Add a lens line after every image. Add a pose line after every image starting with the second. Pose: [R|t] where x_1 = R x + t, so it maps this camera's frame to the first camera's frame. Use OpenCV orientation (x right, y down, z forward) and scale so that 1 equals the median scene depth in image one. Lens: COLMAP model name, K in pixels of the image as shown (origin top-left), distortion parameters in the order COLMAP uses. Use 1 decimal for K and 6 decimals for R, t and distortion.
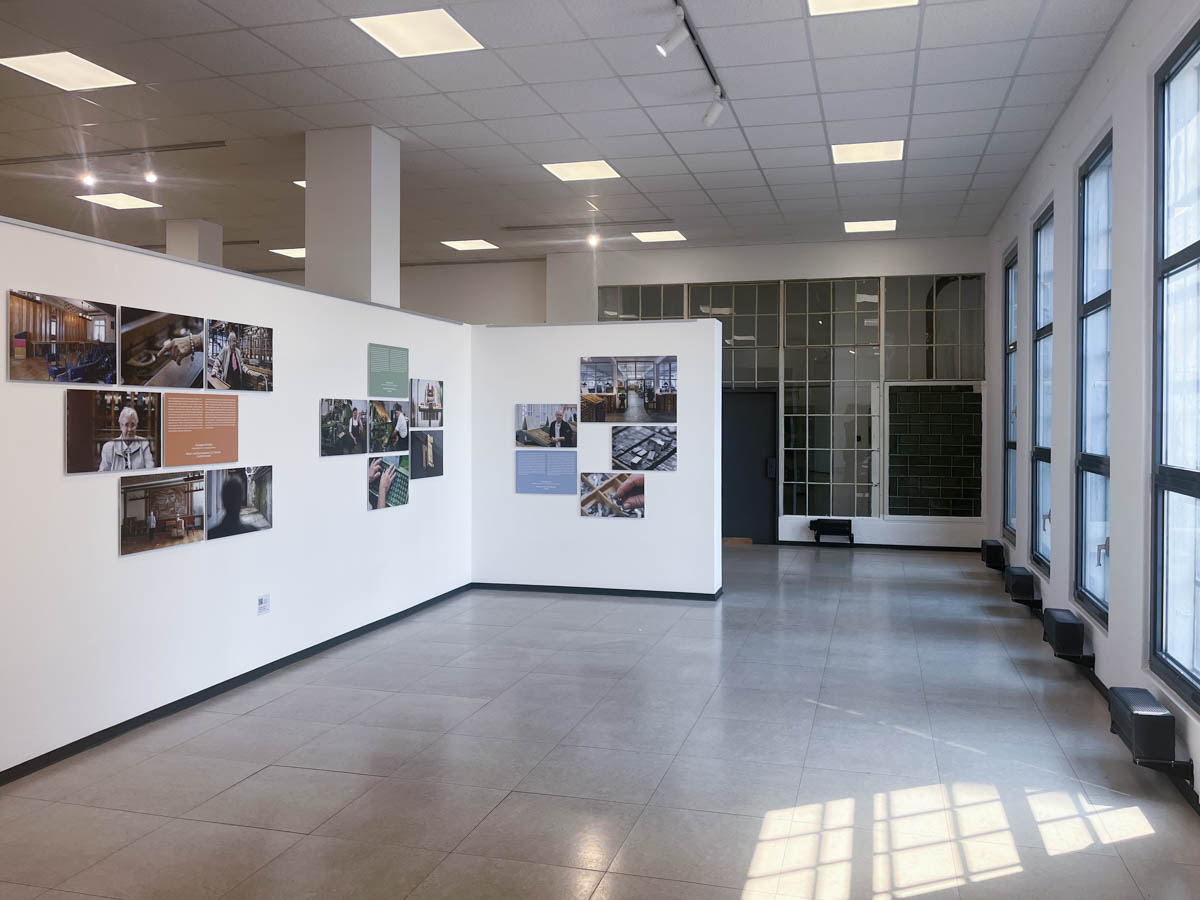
lens RADIAL K [[973.7, 0, 598.8], [0, 973.7, 445.1], [0, 0, 1]] dist [0.002933, 0.004665]
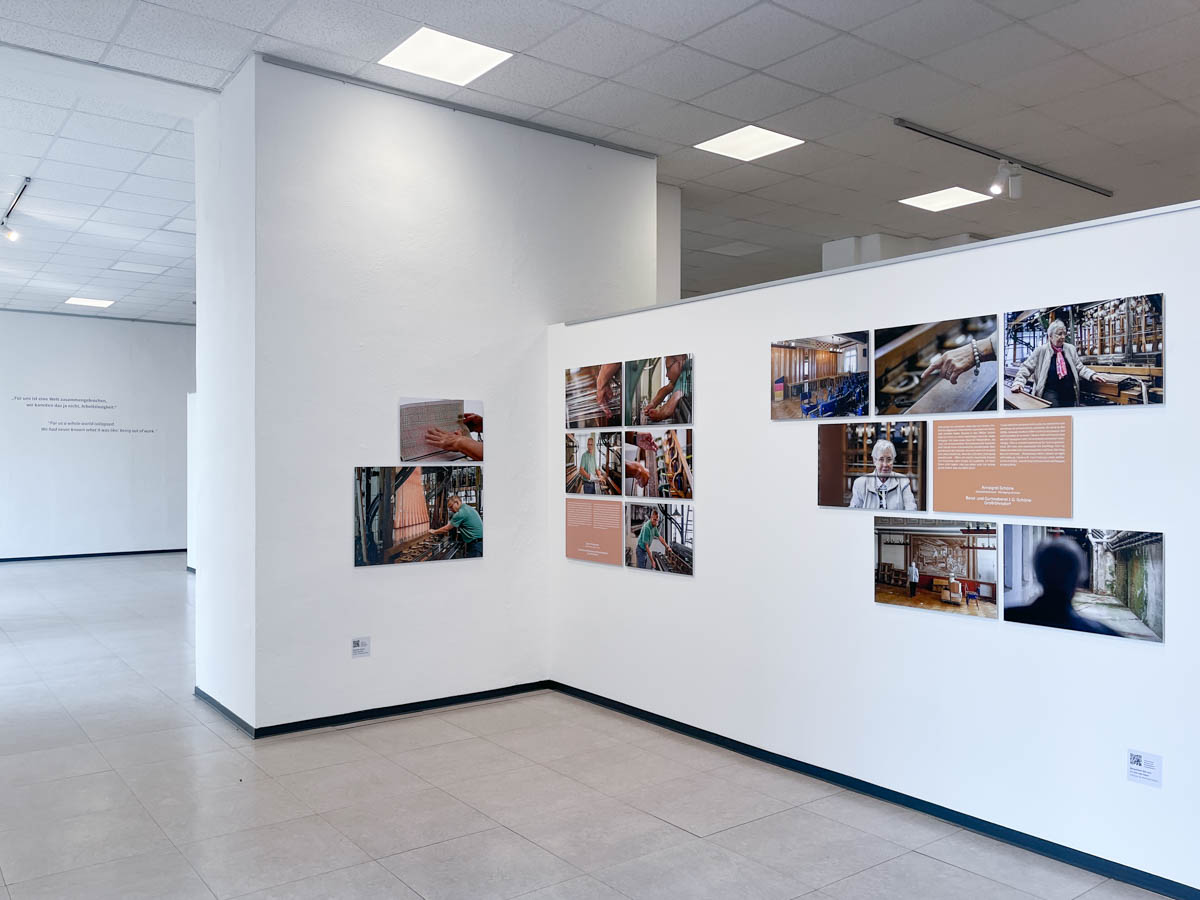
lens RADIAL K [[973.7, 0, 598.8], [0, 973.7, 445.1], [0, 0, 1]] dist [0.002933, 0.004665]
pose [[-0.597920, 0.001000, -0.801555, 0.382700], [-0.012144, 0.999873, 0.010306, -0.038827], [0.801464, 0.015896, -0.597832, 1.286620]]
